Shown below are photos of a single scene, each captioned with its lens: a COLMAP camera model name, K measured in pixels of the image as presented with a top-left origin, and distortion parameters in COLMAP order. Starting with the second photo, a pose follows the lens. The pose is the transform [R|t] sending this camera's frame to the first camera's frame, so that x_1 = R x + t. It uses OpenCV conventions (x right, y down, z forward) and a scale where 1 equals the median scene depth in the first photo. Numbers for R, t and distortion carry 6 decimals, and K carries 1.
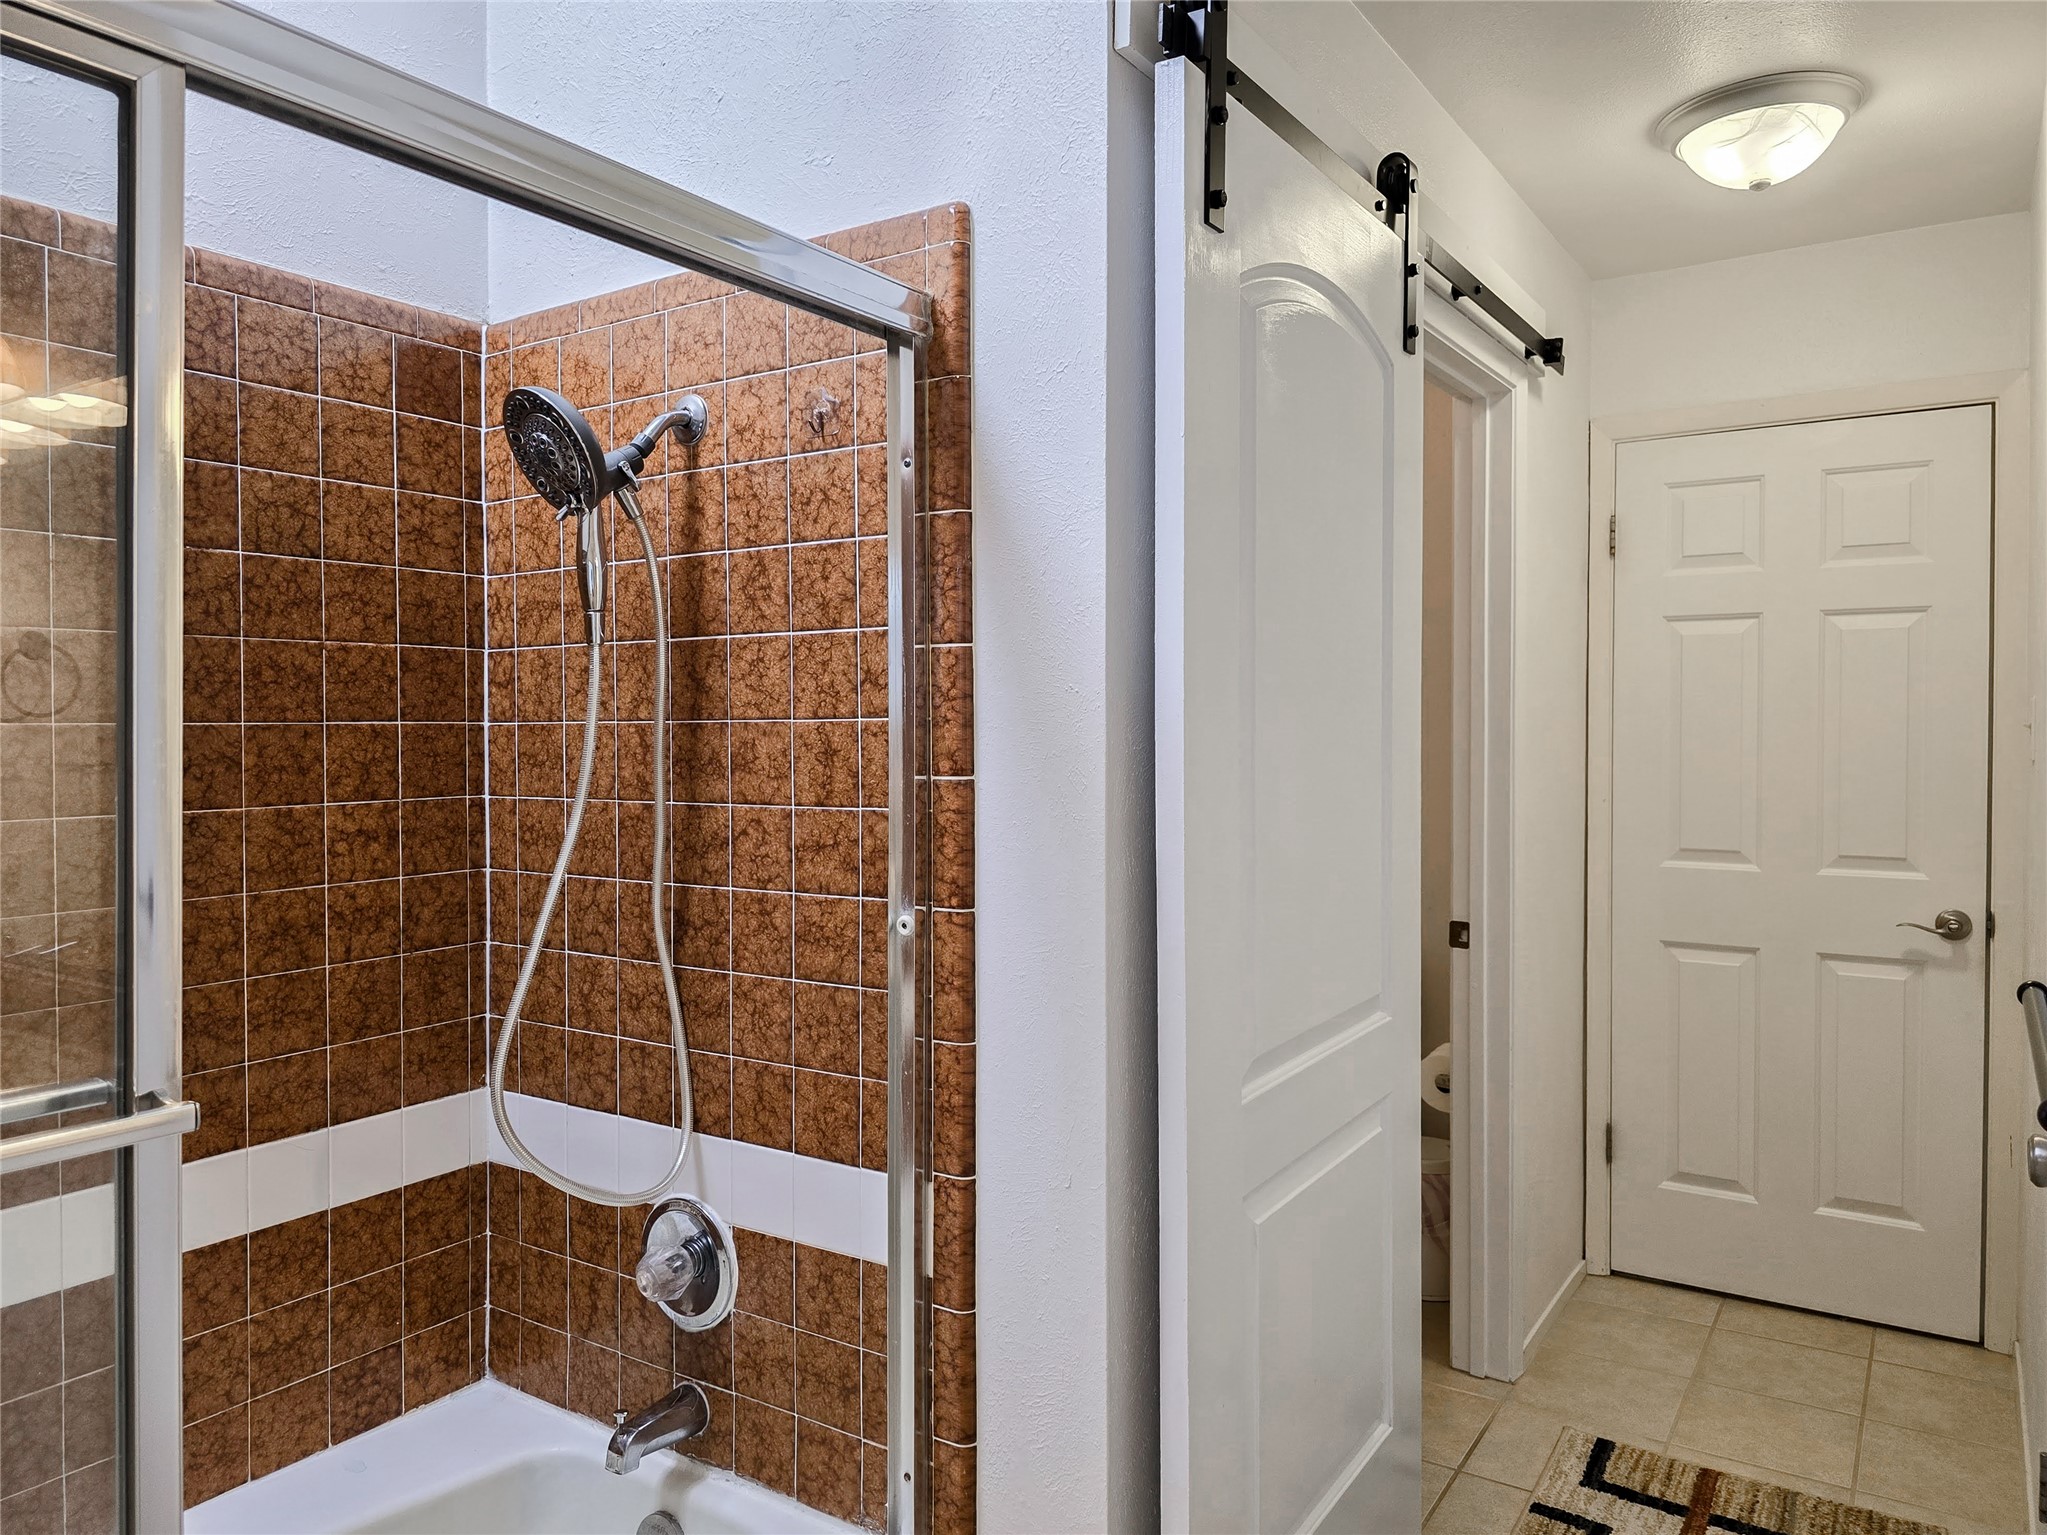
lens RADIAL K [[1383.9, 0, 1033.1], [0, 1383.9, 752.7], [0, 0, 1]] dist [0.033437, -0.012433]
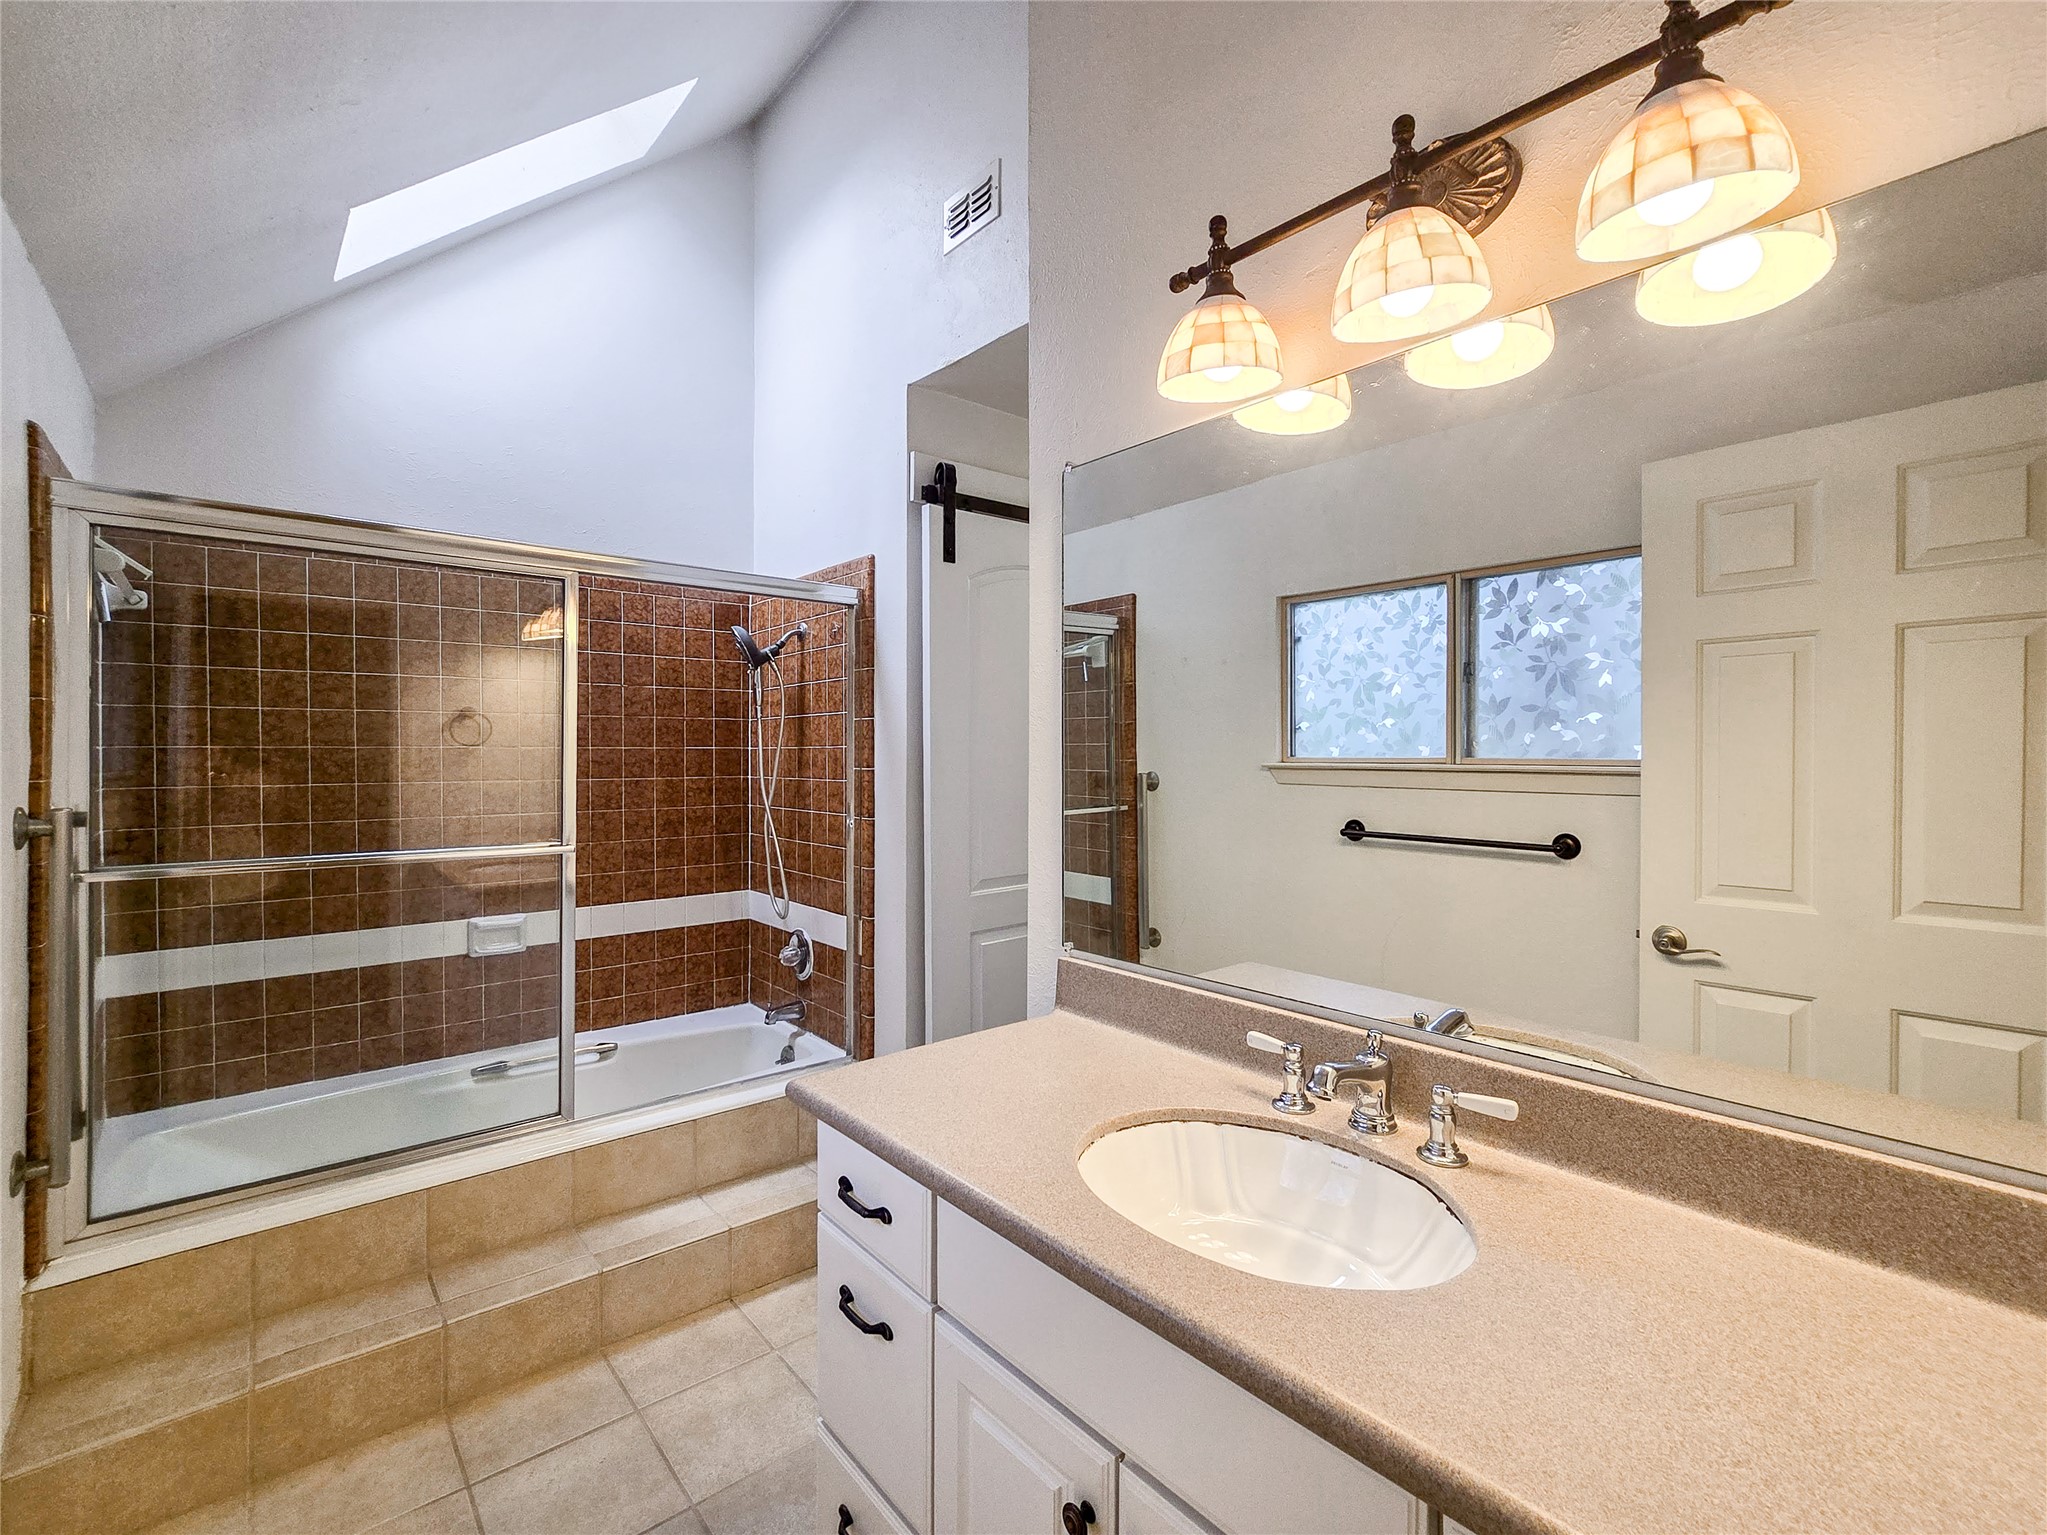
lens RADIAL K [[837.2, 0, 1010.7], [0, 837.2, 764.3], [0, 0, 1]] dist [-0.001648, -0.000014]
pose [[0.966482, 0.008411, -0.256597, 0.581790], [-0.009147, 0.999957, -0.001676, 0.009082], [0.256572, 0.003967, 0.966517, -0.457406]]
